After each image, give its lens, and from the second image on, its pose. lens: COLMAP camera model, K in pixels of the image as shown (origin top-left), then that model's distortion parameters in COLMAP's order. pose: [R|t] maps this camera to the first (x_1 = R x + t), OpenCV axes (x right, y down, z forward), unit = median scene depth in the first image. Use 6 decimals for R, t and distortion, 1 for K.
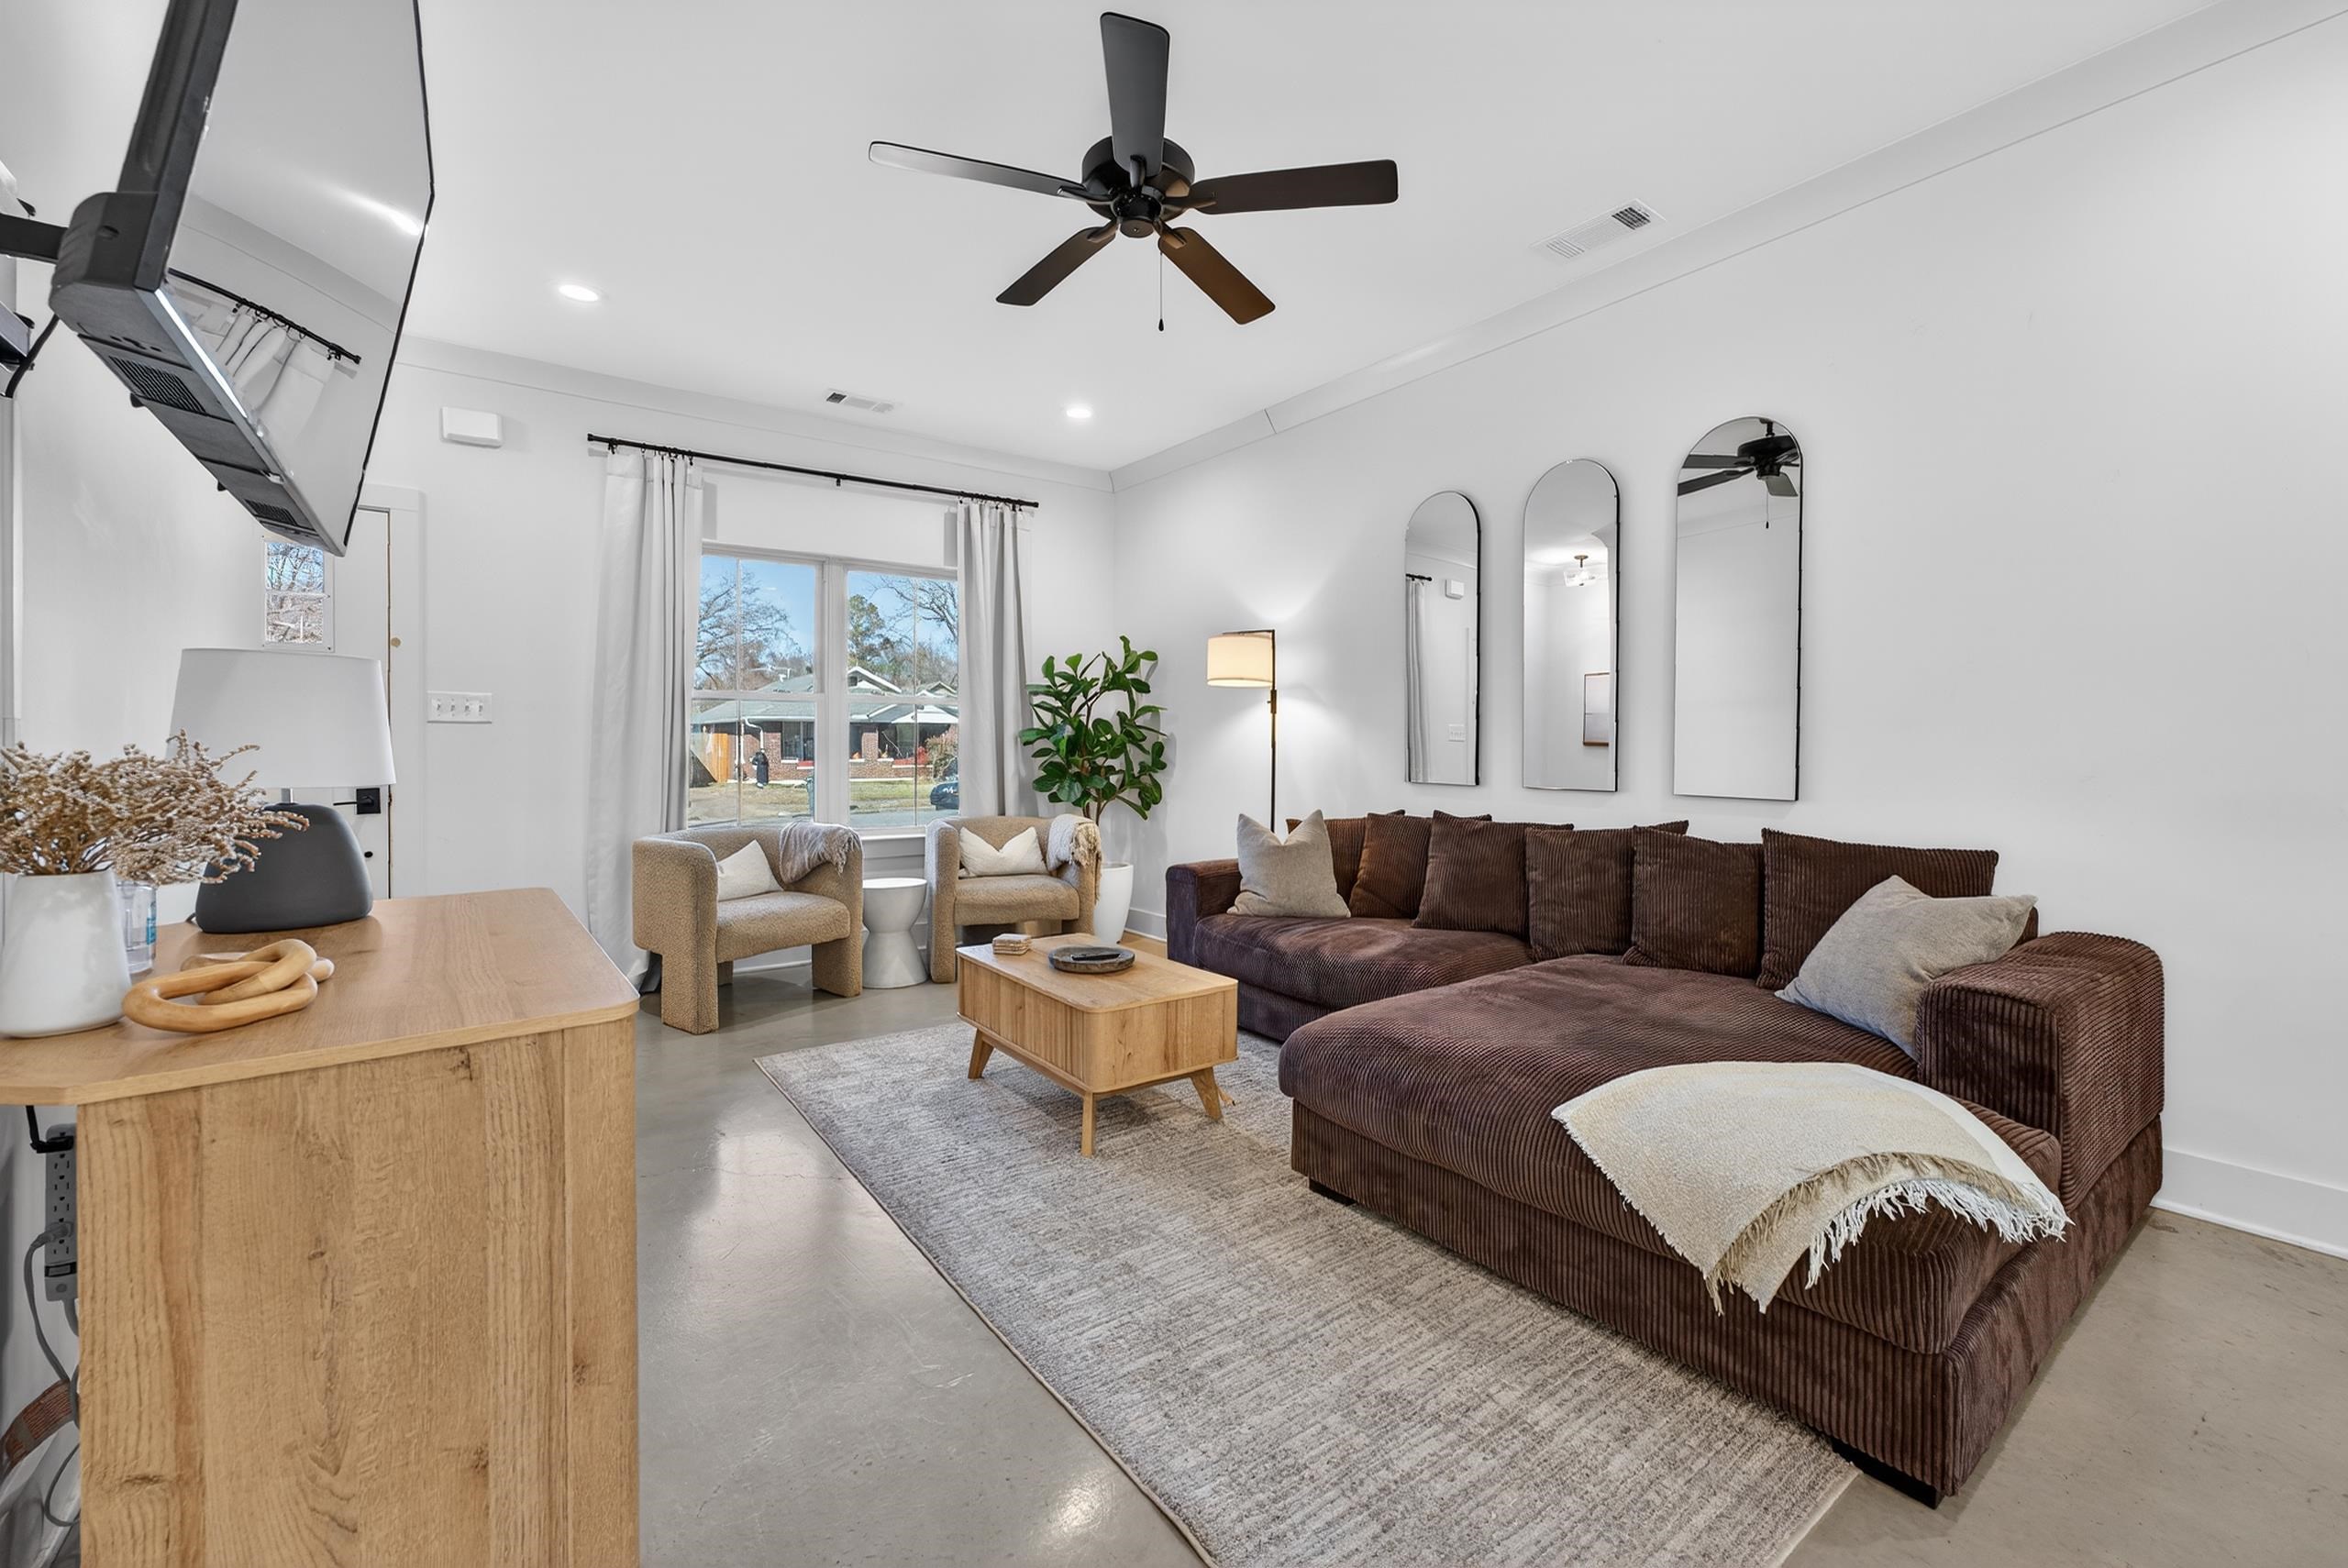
lens RADIAL K [[954.9, 0, 1180.4], [0, 954.9, 760.4], [0, 0, 1]] dist [0.000984, 0.000109]
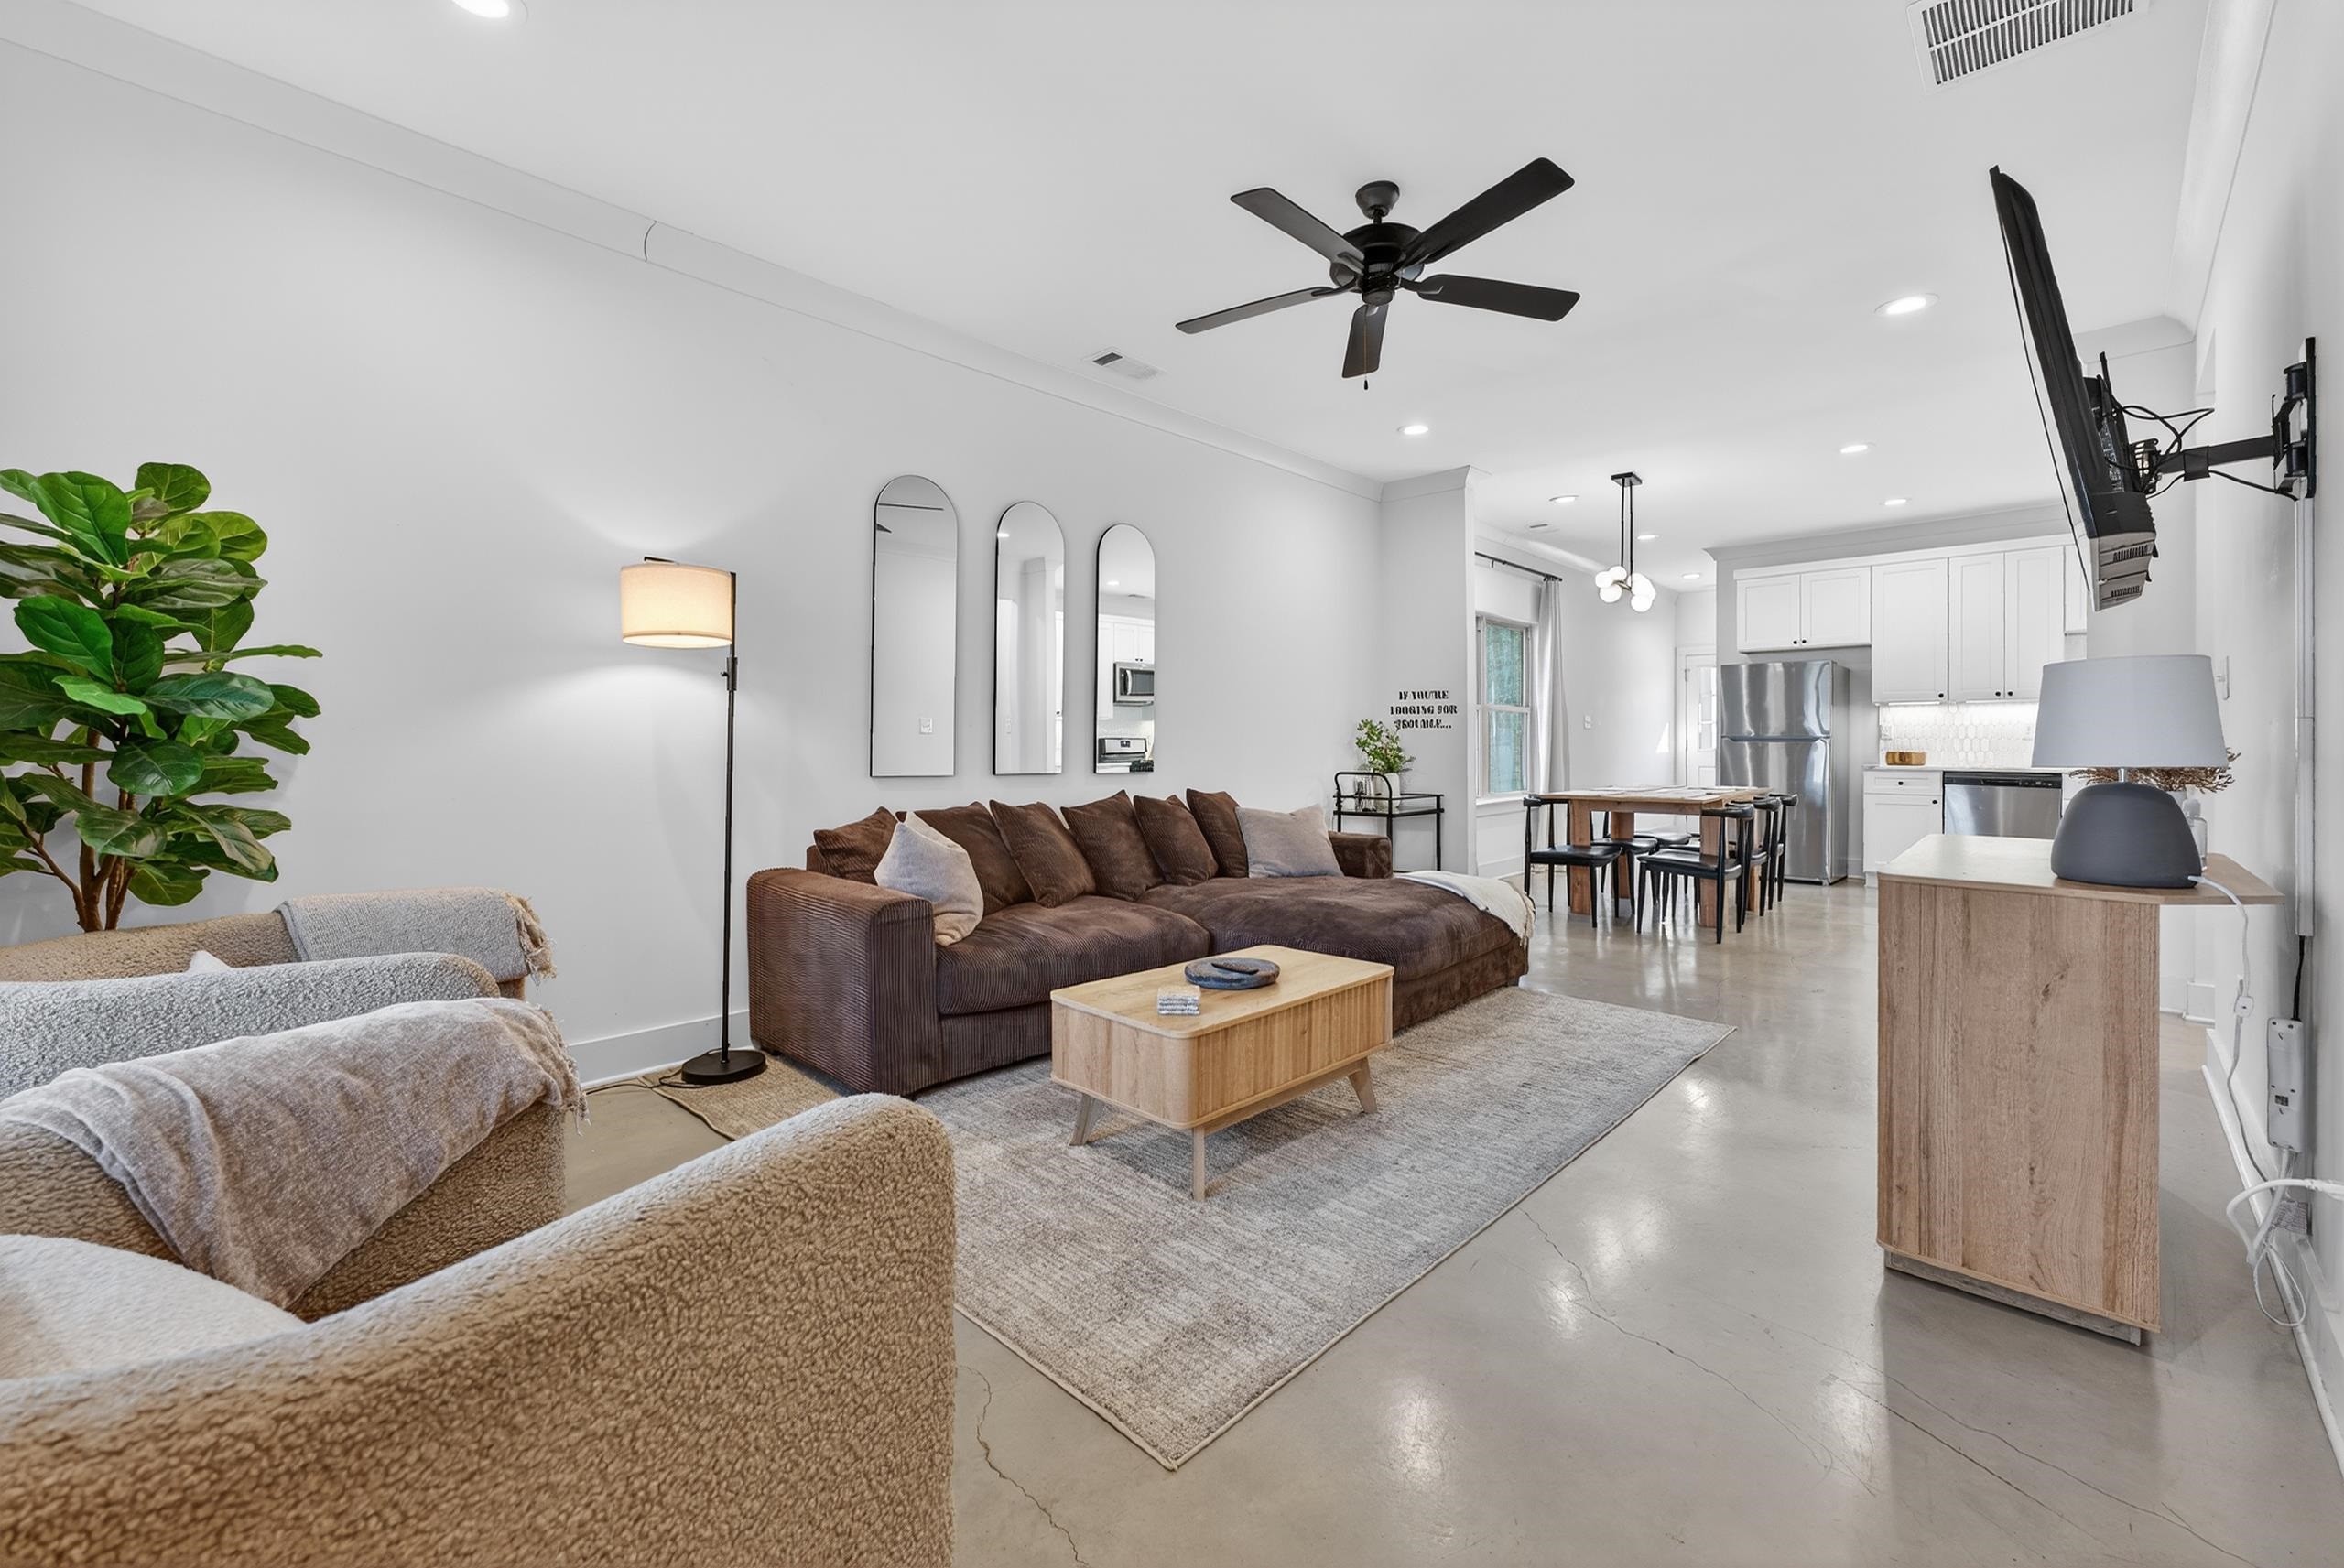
lens RADIAL K [[953.2, 0, 1174.4], [0, 953.2, 769.5], [0, 0, 1]] dist [0.000984, 0.000109]
pose [[-0.178550, -0.002545, 0.983928, -1.043969], [0.014086, 0.999888, 0.005143, 0.014357], [-0.983830, 0.014778, -0.178494, 1.317171]]
